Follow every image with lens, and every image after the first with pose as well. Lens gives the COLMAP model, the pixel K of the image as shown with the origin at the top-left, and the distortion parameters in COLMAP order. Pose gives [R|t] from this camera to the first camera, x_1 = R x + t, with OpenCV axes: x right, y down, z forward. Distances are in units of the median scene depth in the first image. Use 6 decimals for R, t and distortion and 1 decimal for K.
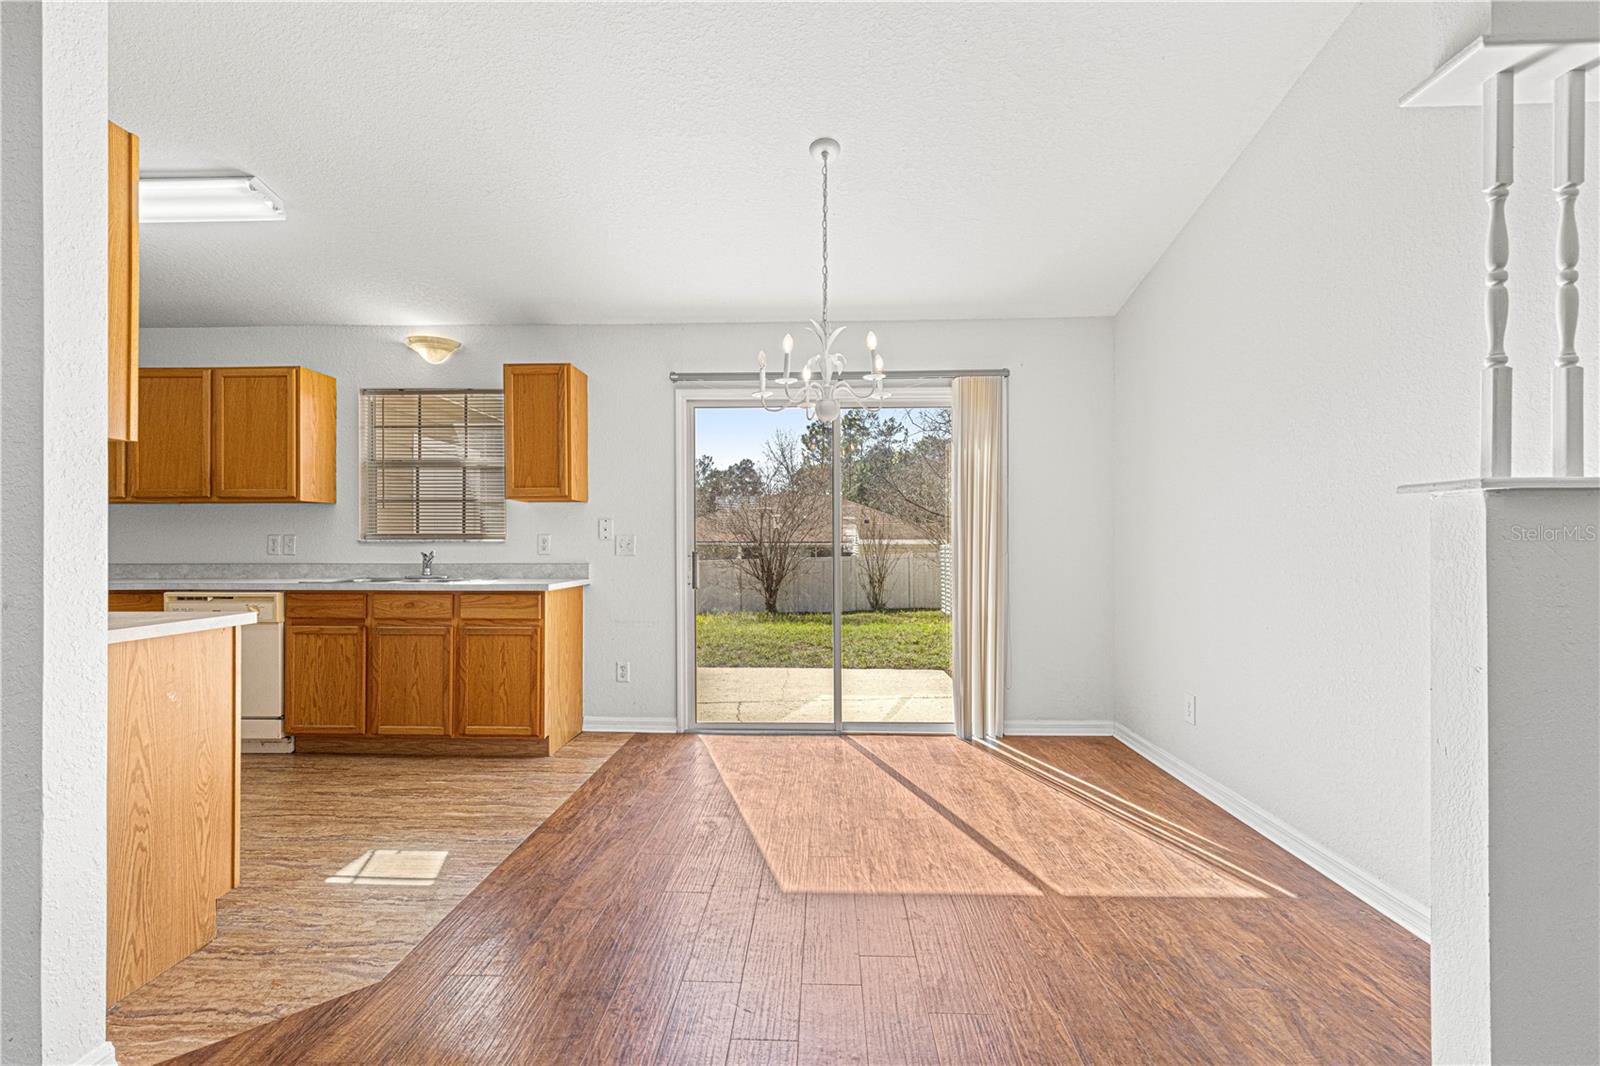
lens RADIAL K [[719.4, 0, 801.4], [0, 719.4, 540.2], [0, 0, 1]] dist [0.003219, 0.000259]
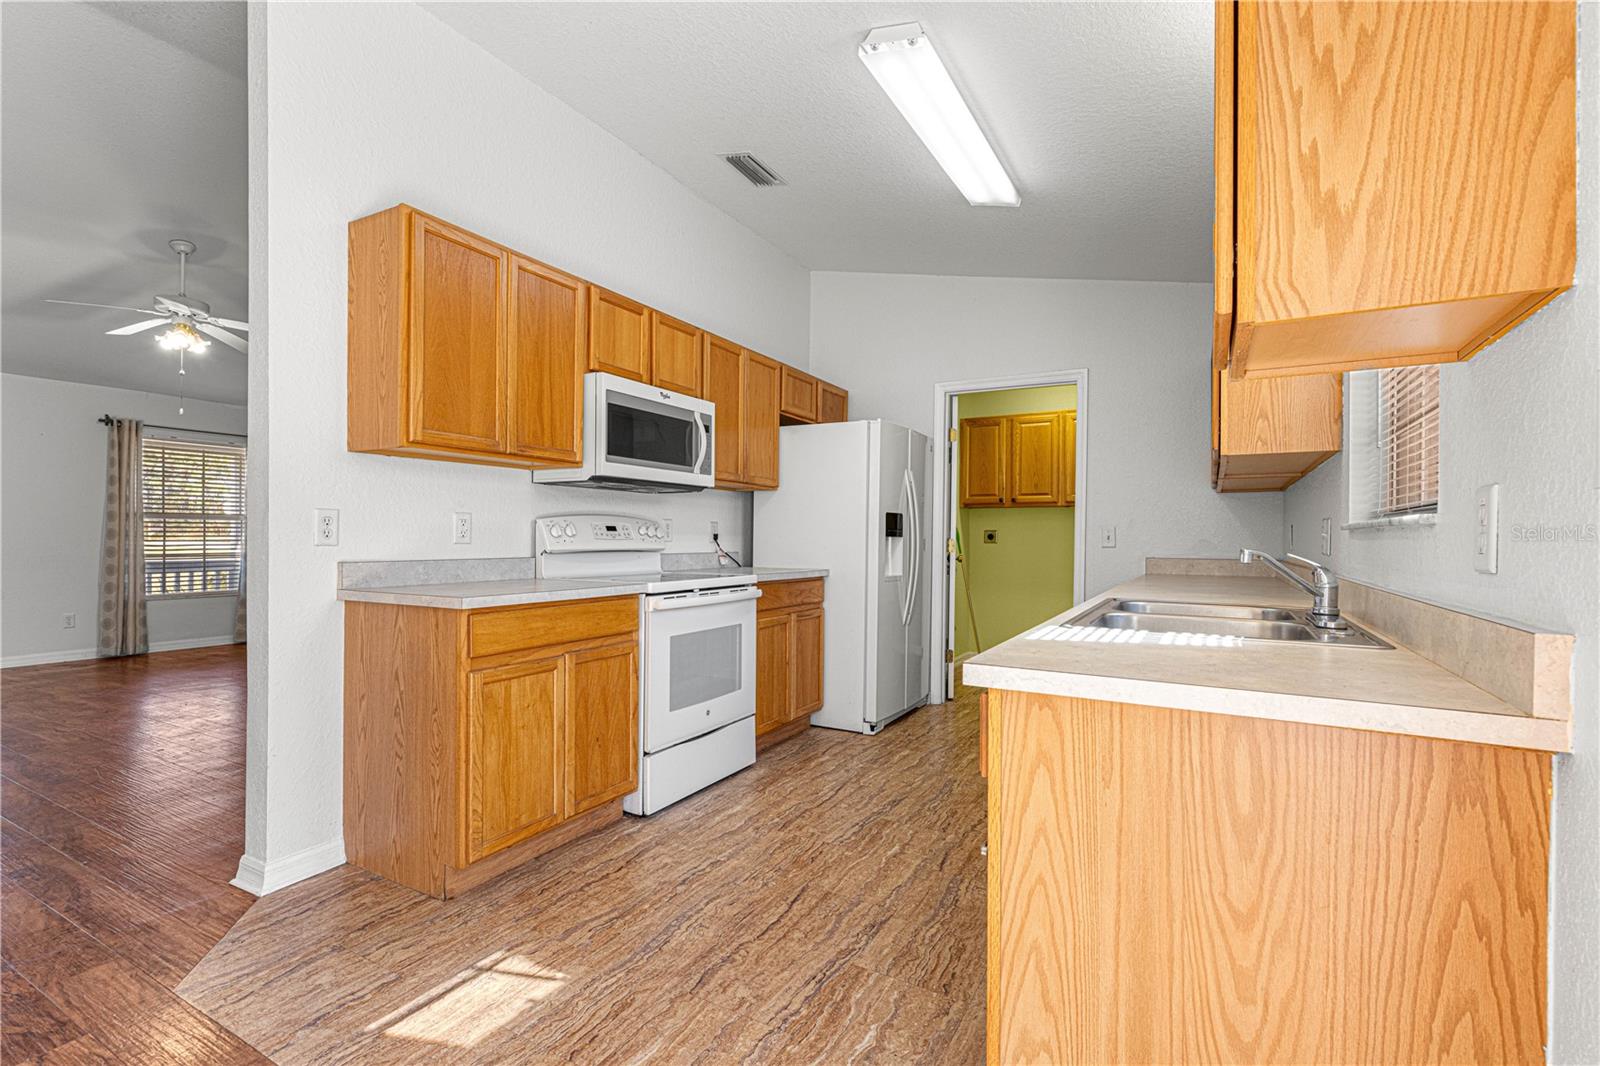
lens RADIAL K [[724.8, 0, 795.1], [0, 724.8, 537.1], [0, 0, 1]] dist [0.007660, -0.000360]
pose [[-0.466281, -0.002185, -0.884634, -0.059373], [-0.001332, 0.999998, -0.001768, 0.011036], [0.884636, 0.000354, -0.466283, 1.061577]]
